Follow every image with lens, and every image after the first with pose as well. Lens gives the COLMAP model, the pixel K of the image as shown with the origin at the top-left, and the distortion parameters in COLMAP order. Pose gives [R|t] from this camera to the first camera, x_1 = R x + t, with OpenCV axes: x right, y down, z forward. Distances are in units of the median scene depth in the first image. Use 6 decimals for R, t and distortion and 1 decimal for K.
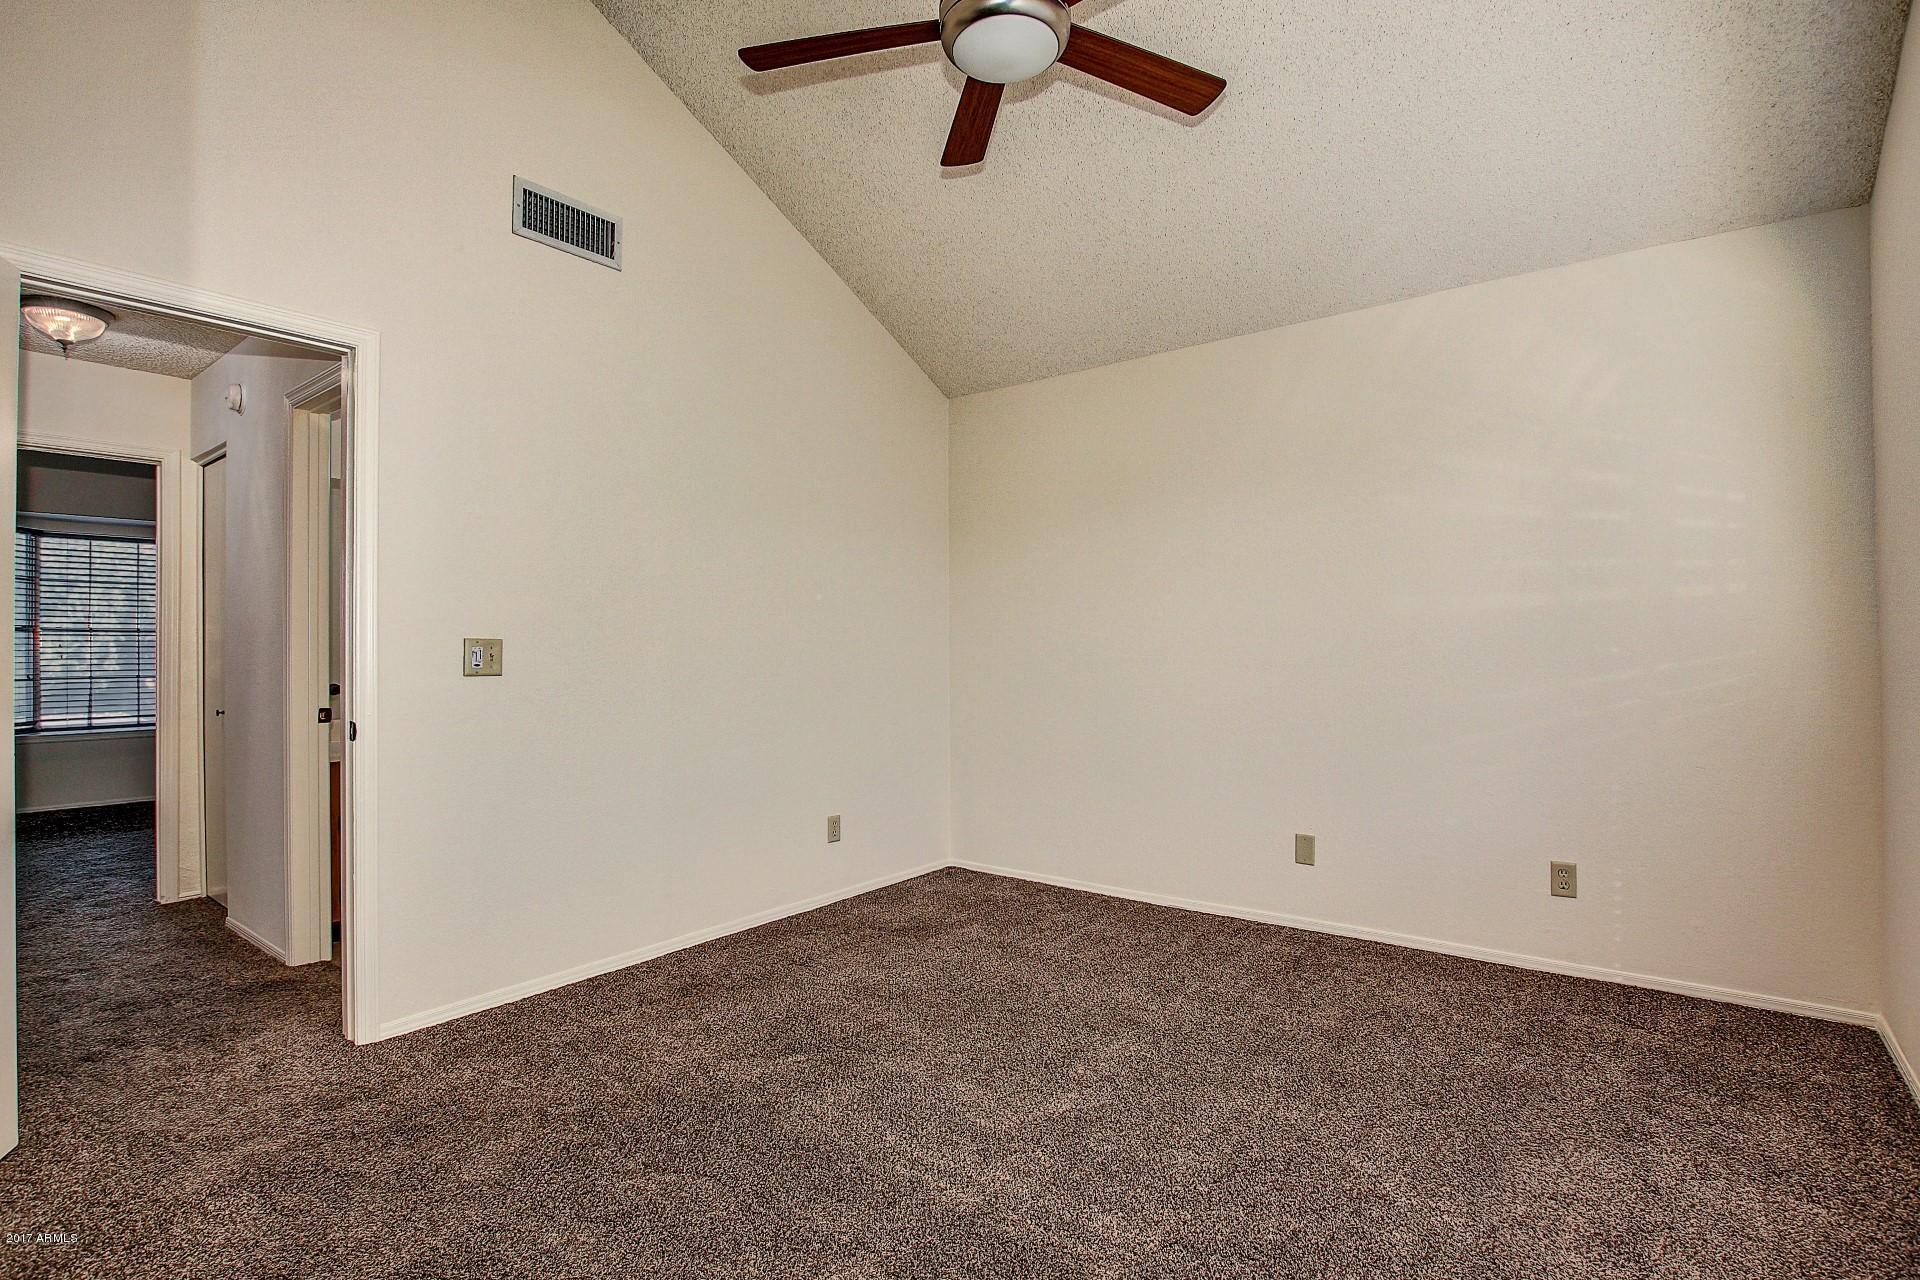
lens RADIAL K [[895.7, 0, 961.5], [0, 895.7, 647.1], [0, 0, 1]] dist [-0.038981, 0.006514]
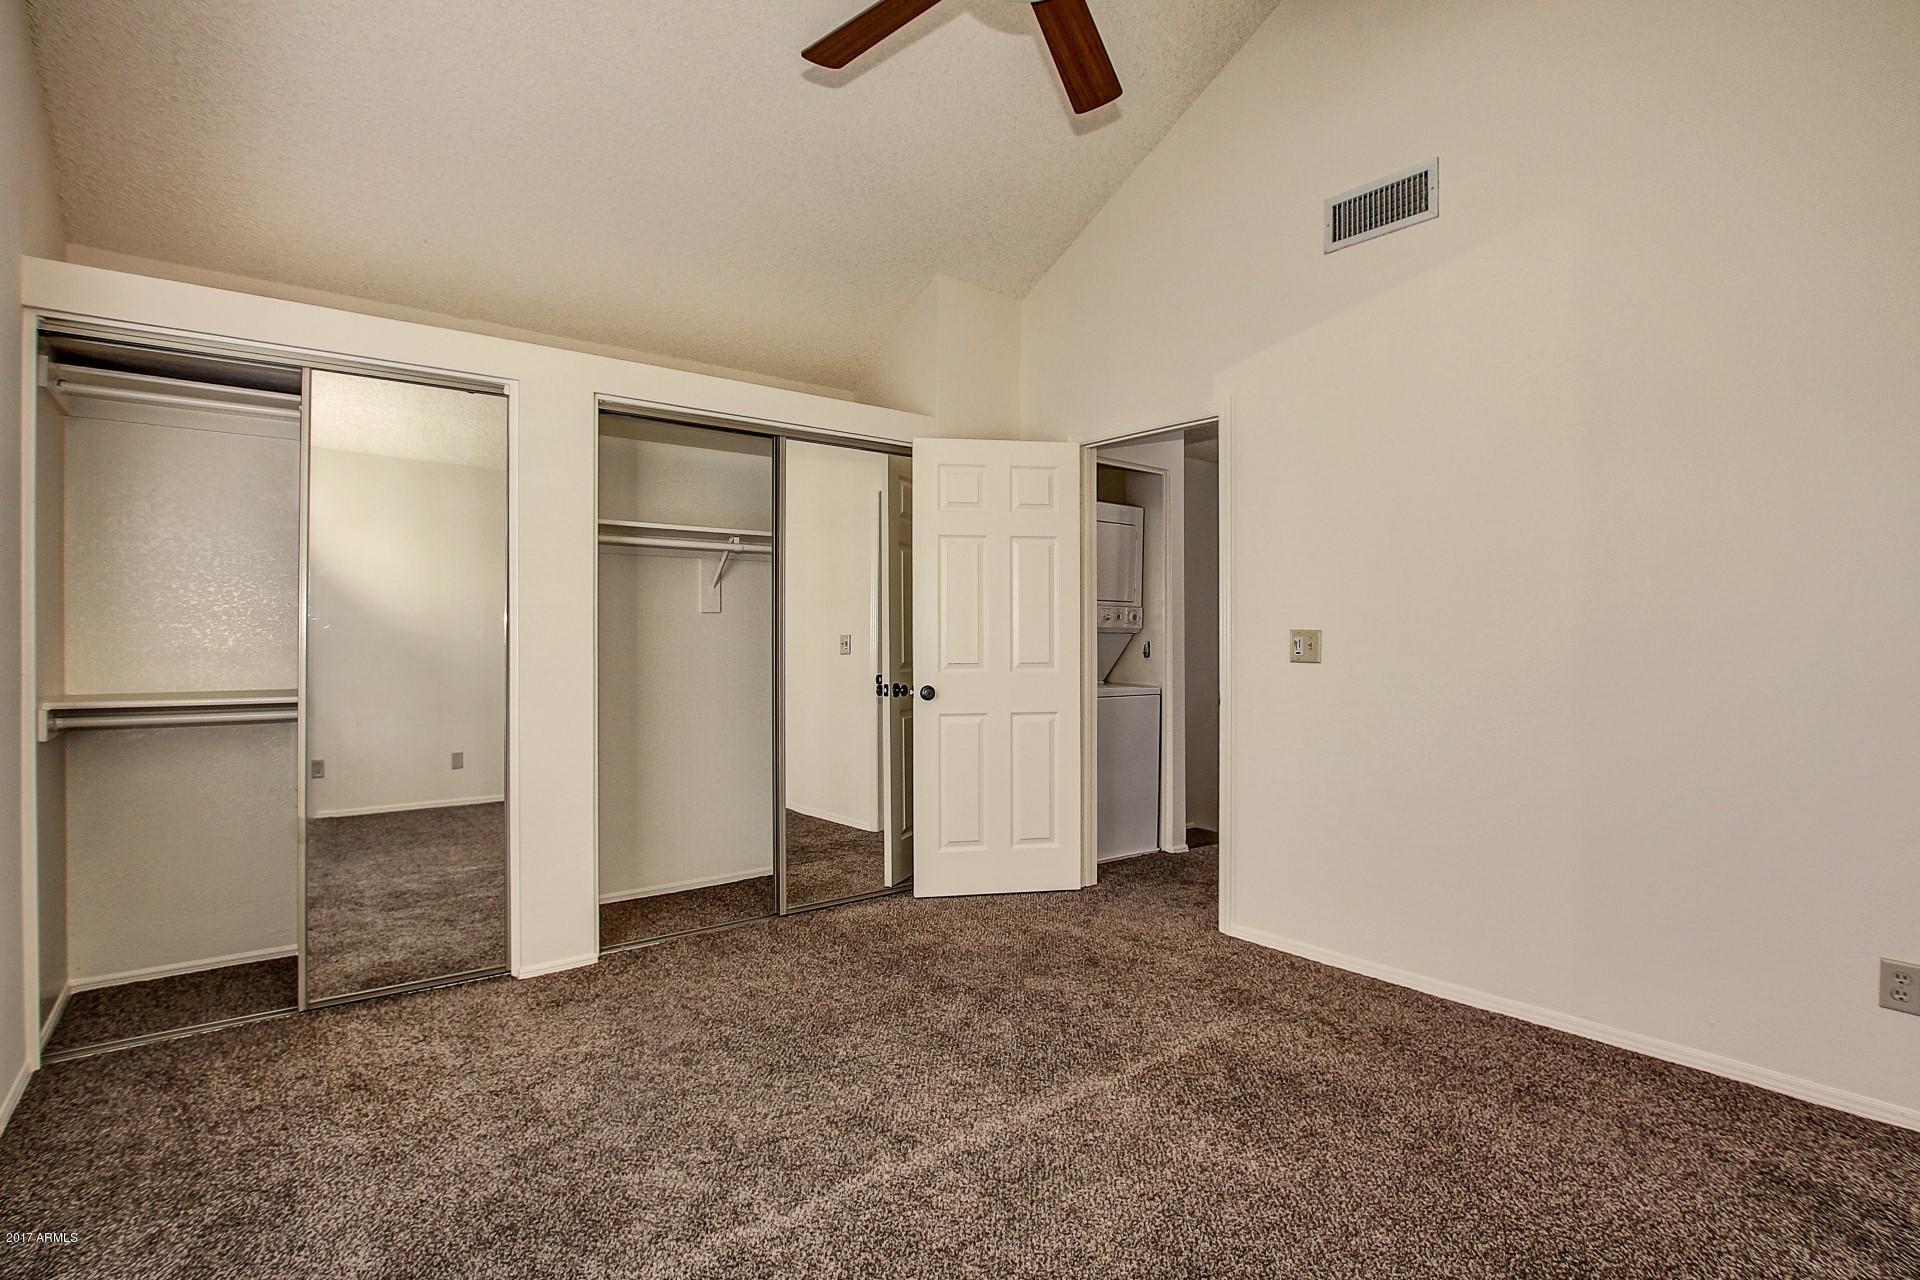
lens RADIAL K [[940.3, 0, 958.7], [0, 940.3, 649.8], [0, 0, 1]] dist [-0.034805, 0.005742]
pose [[-0.223138, 0.017255, -0.974634, 0.709443], [-0.003076, 0.999826, 0.018405, -0.004764], [0.974782, 0.007105, -0.223046, 0.820622]]
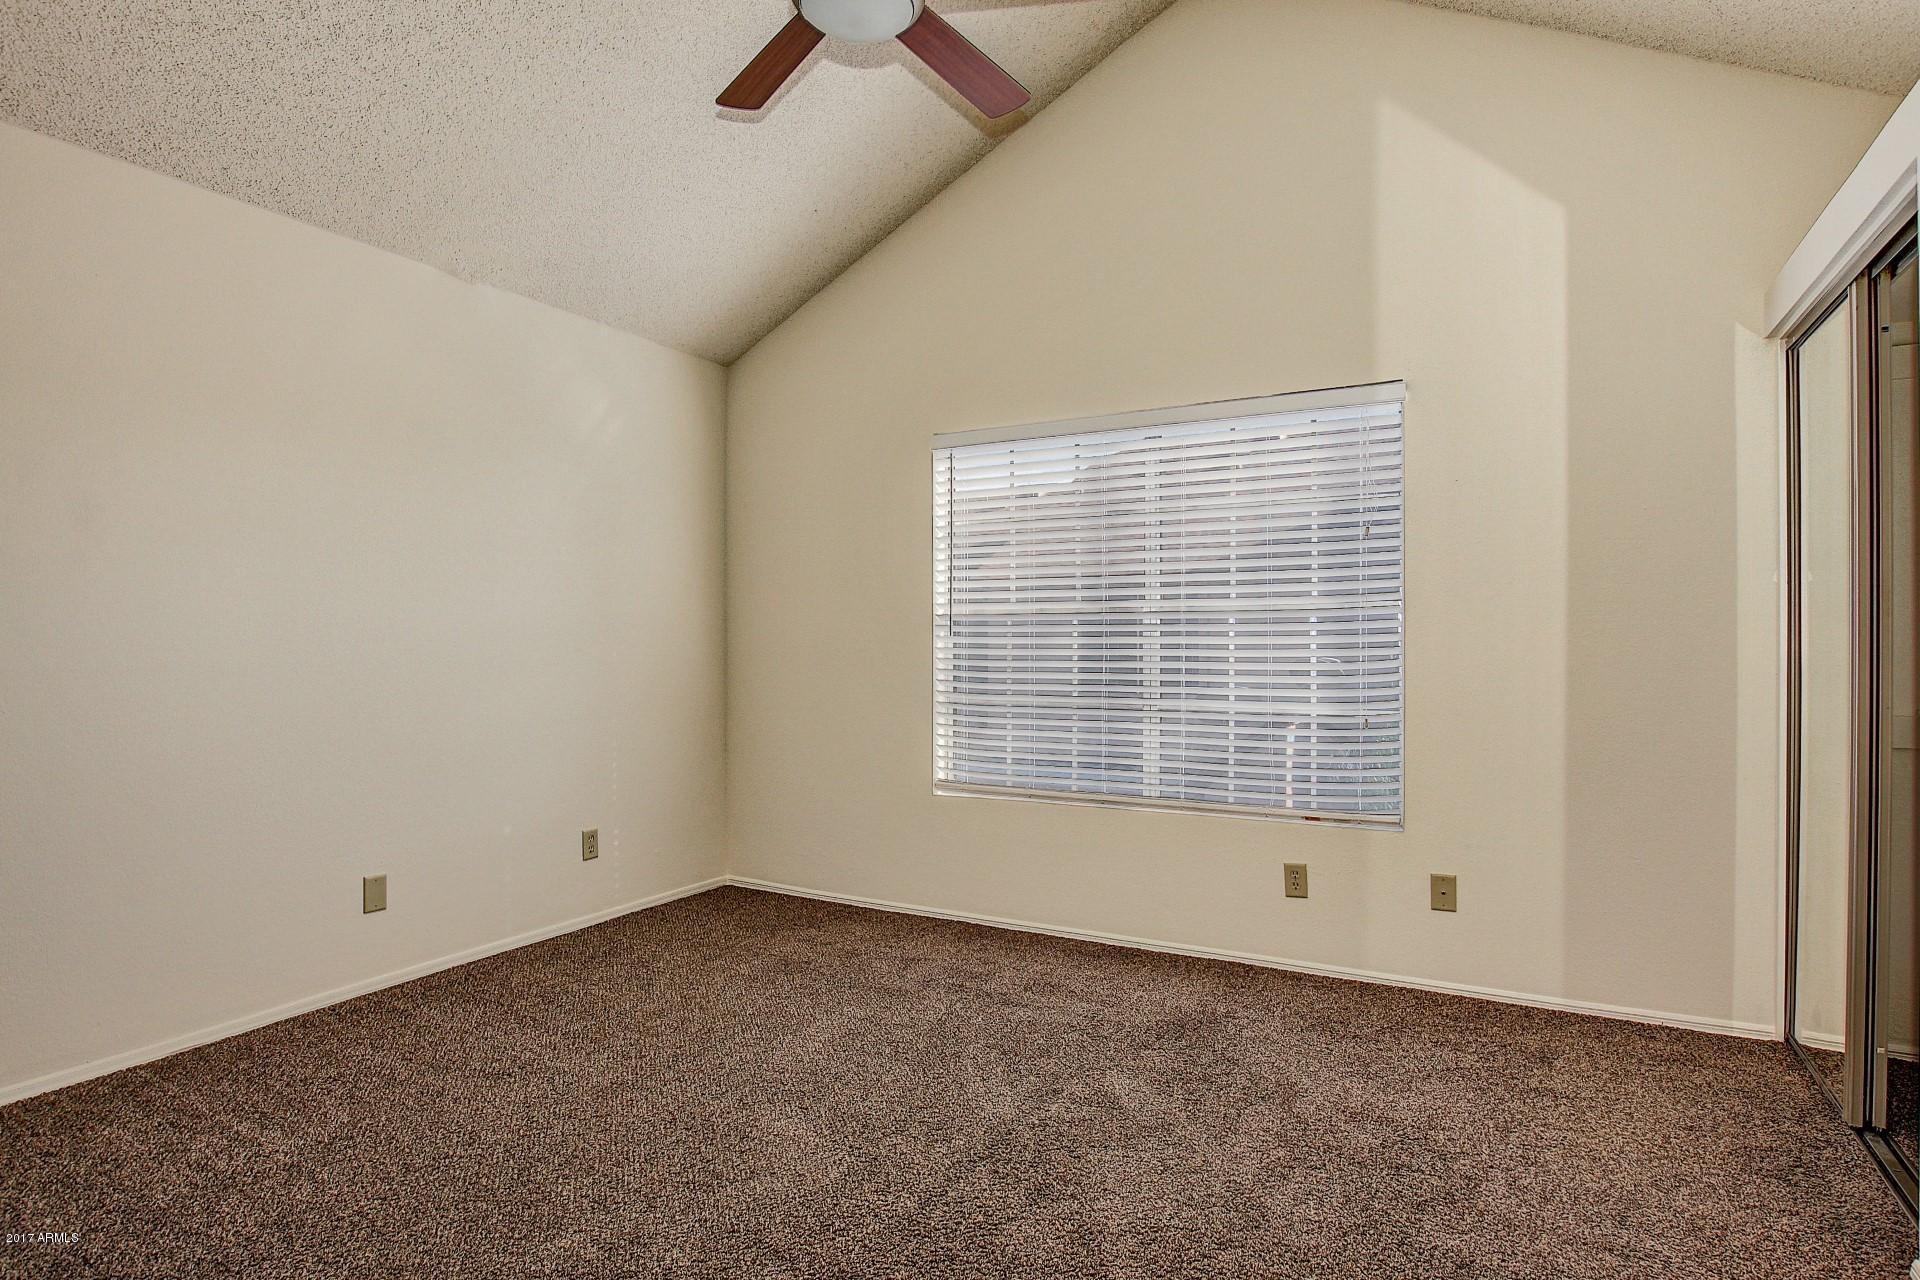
lens RADIAL K [[1018.4, 0, 953.4], [0, 1018.4, 644.9], [0, 0, 1]] dist [-0.027118, 0.003624]
pose [[-0.135700, -0.001580, 0.990749, -0.770352], [0.005613, 0.999981, 0.002364, -0.000423], [-0.990734, 0.005882, -0.135688, 0.764281]]
